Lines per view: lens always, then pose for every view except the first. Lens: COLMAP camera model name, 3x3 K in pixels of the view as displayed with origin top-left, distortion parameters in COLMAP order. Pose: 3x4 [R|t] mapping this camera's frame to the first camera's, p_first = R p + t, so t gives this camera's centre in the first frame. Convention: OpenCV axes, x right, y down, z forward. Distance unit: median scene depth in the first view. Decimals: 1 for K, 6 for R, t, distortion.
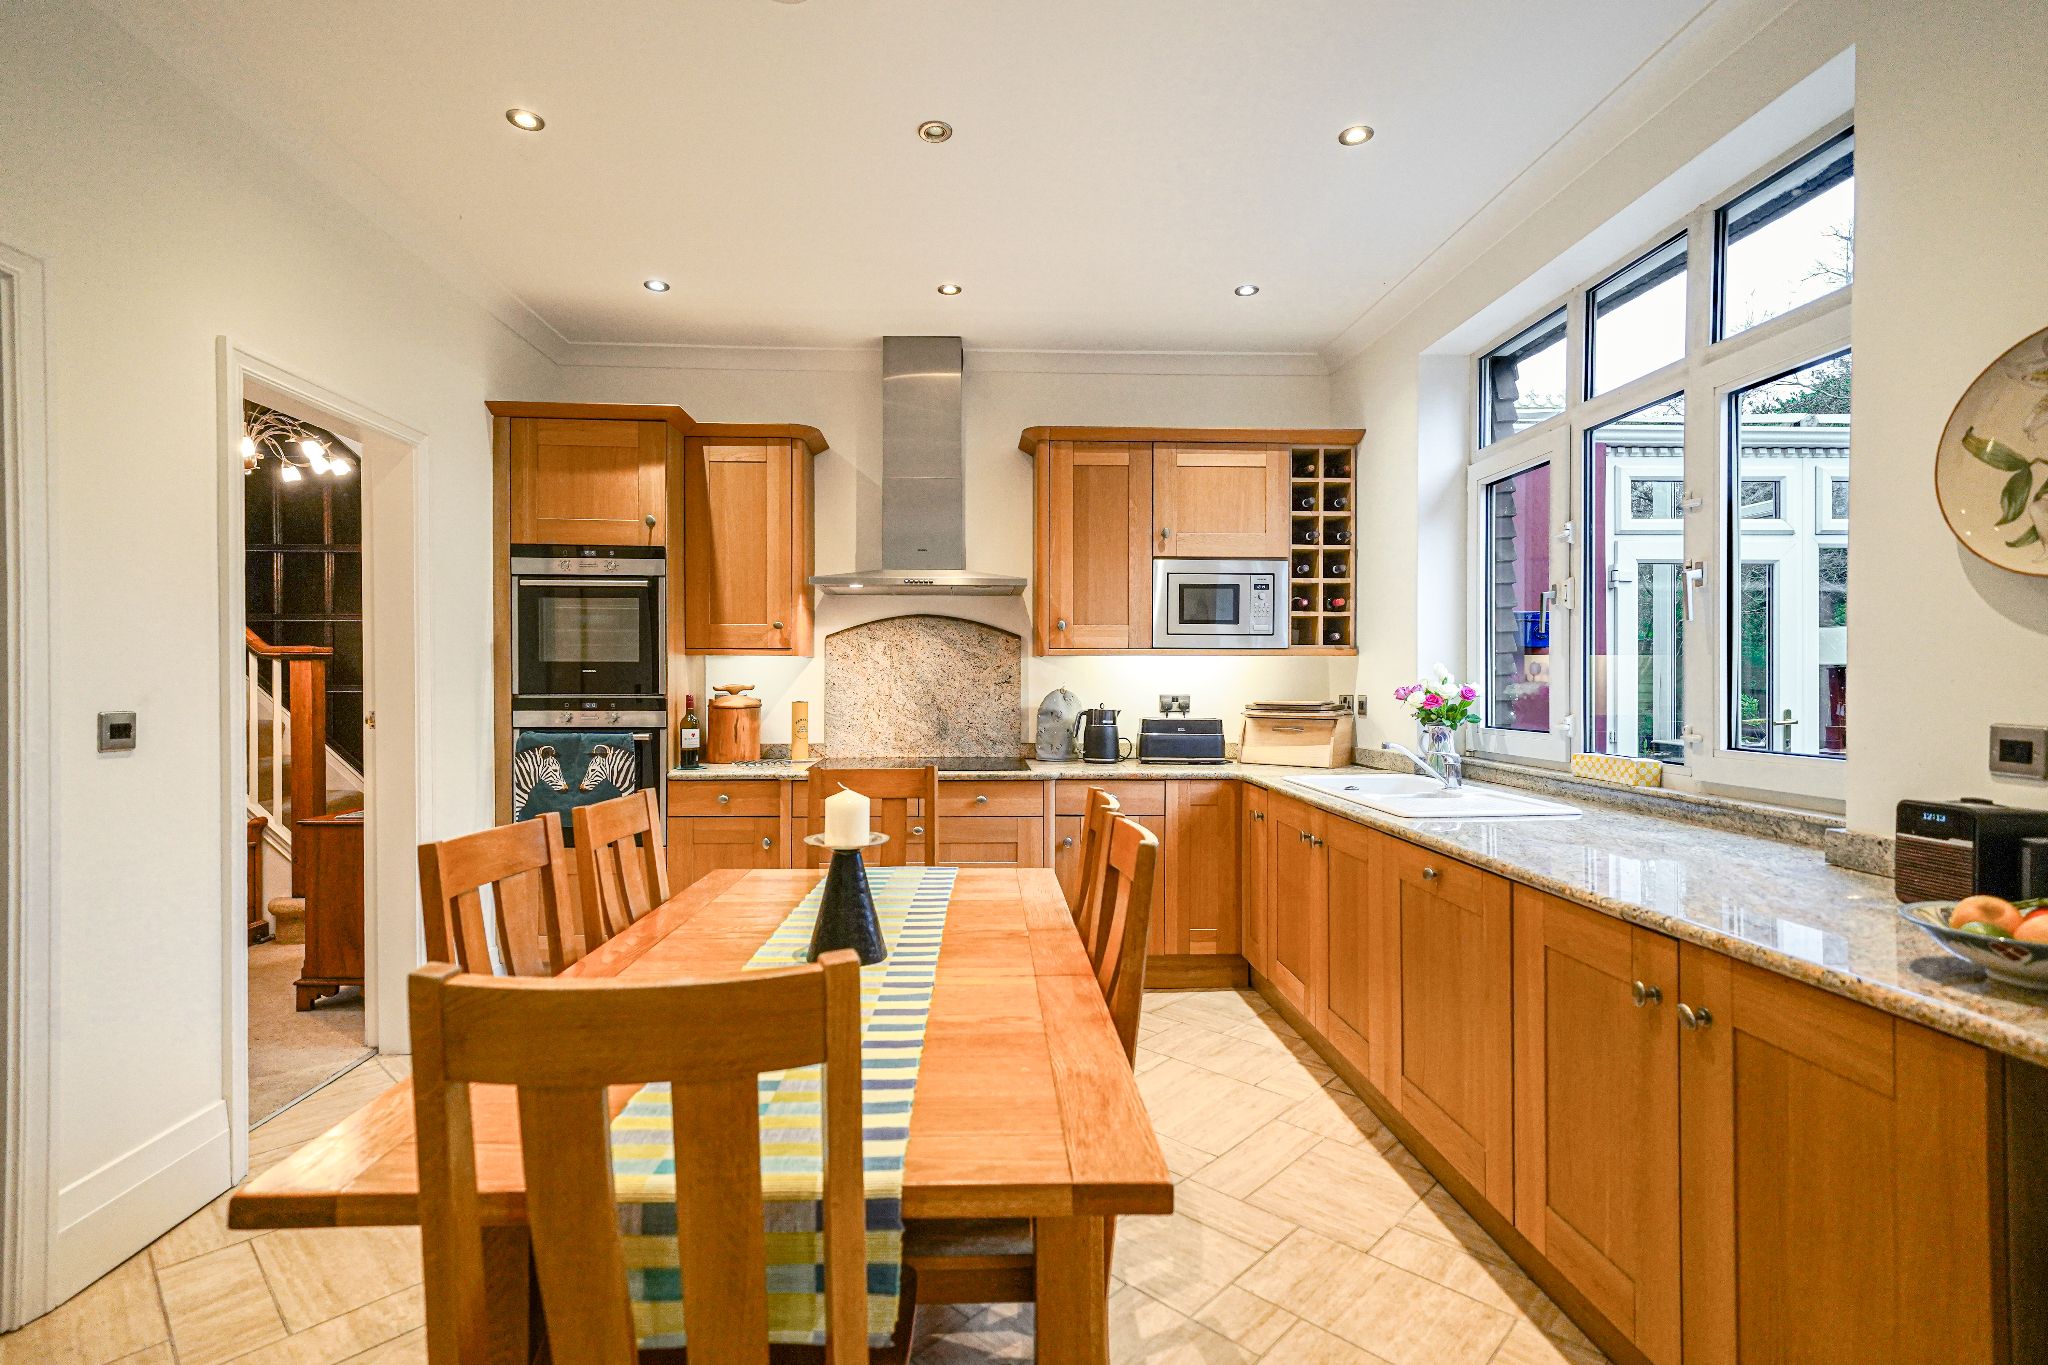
lens RADIAL K [[936.4, 0, 1016.1], [0, 936.4, 681.9], [0, 0, 1]] dist [-0.001030, -0.000078]
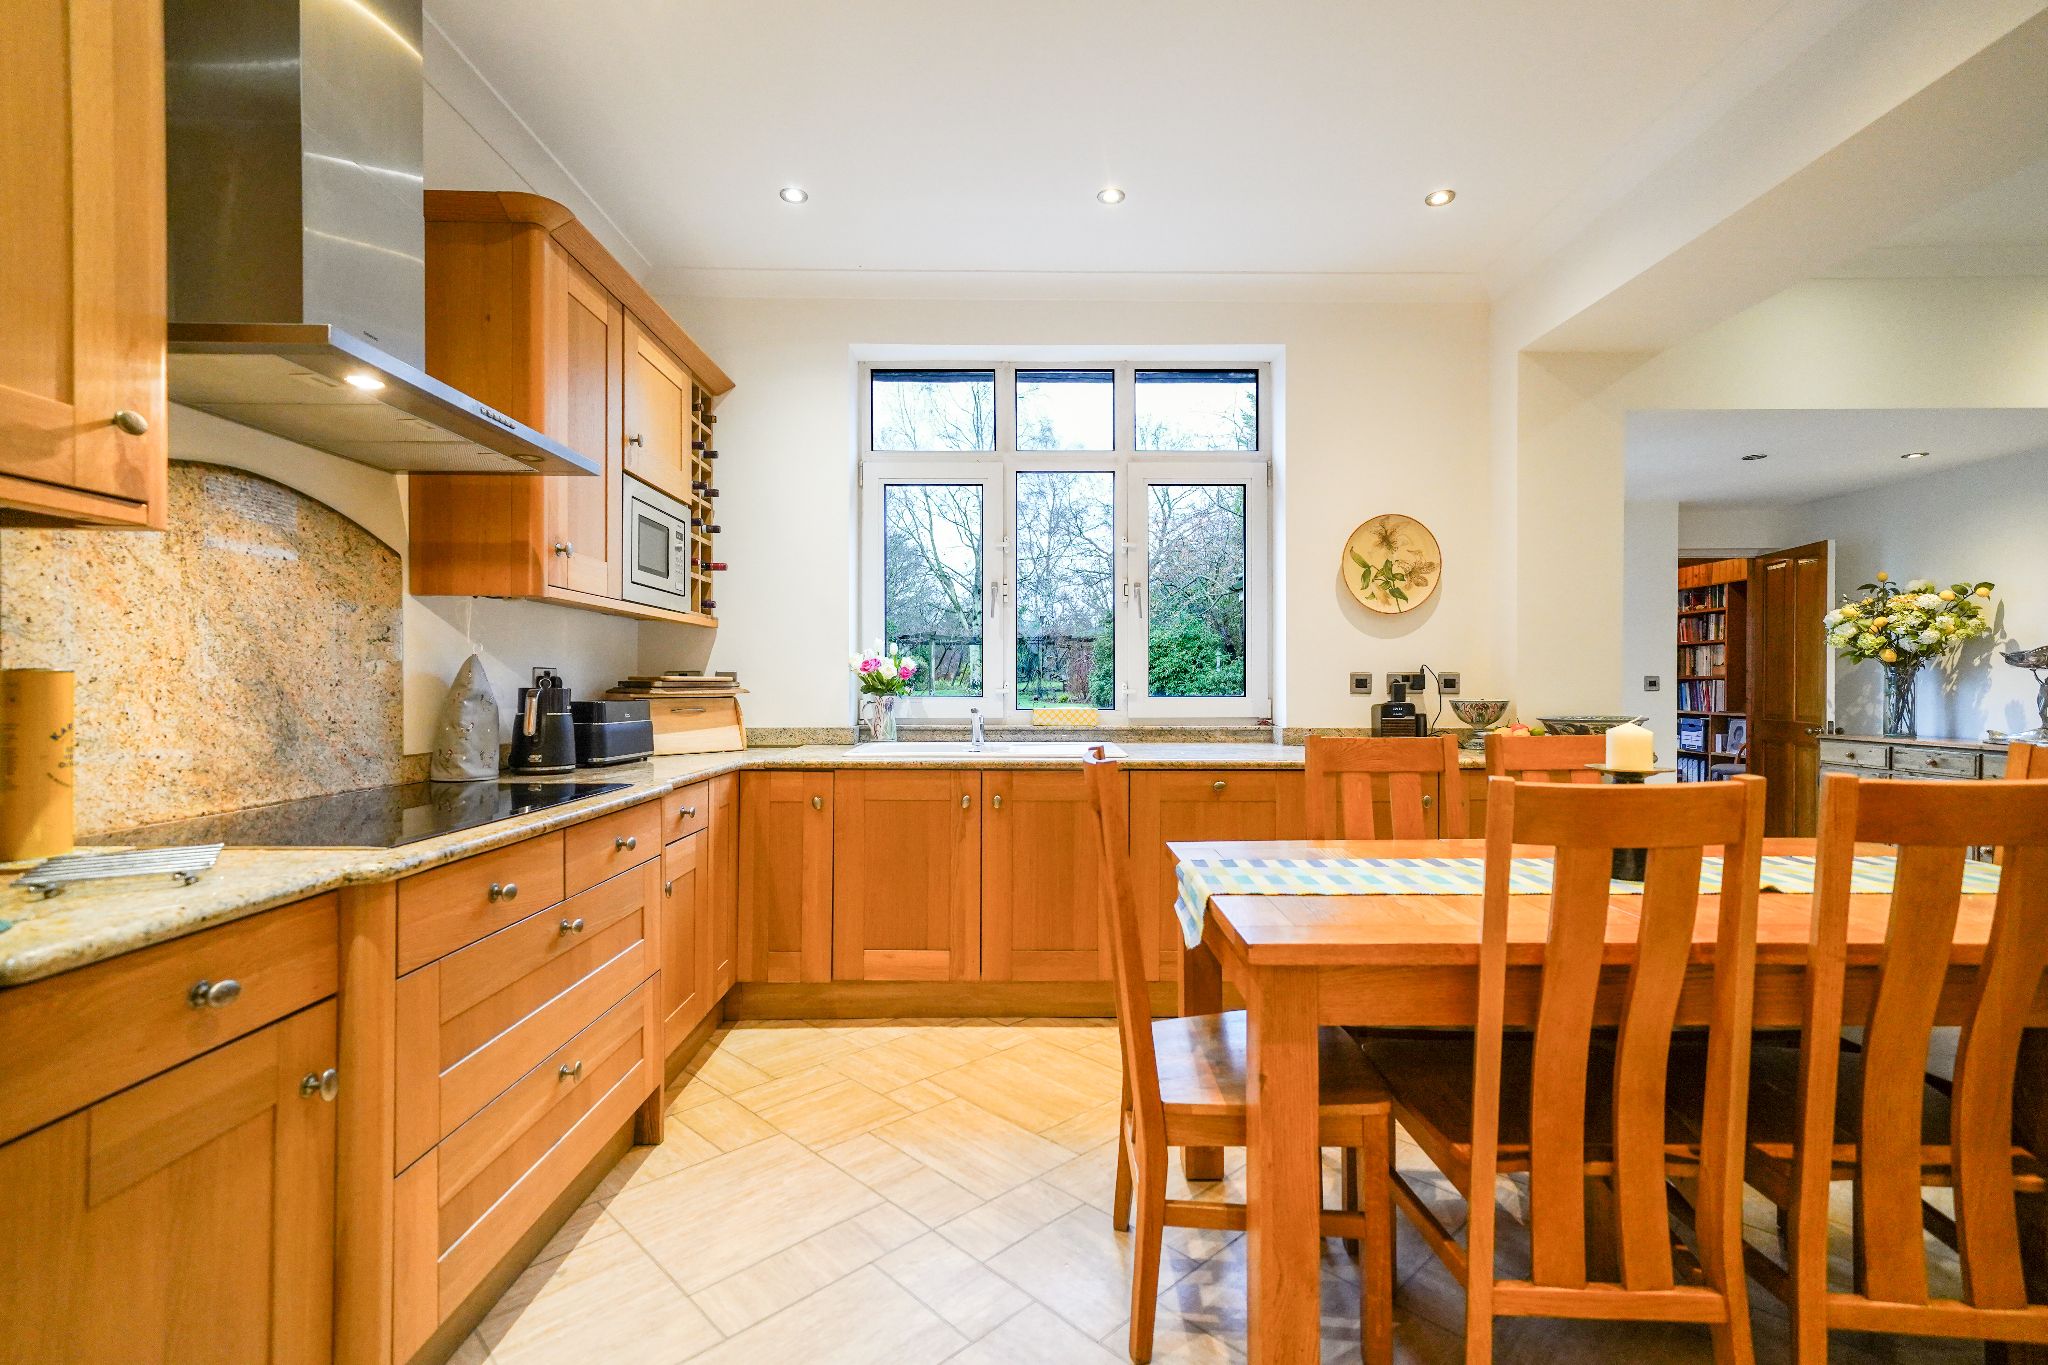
lens RADIAL K [[936.4, 0, 1020.8], [0, 936.4, 687.7], [0, 0, 1]] dist [-0.001030, -0.000078]
pose [[0.050045, -0.005957, 0.998729, -0.506865], [0.002388, 0.999980, 0.005844, 0.025004], [-0.998744, 0.002093, 0.050058, 0.631753]]
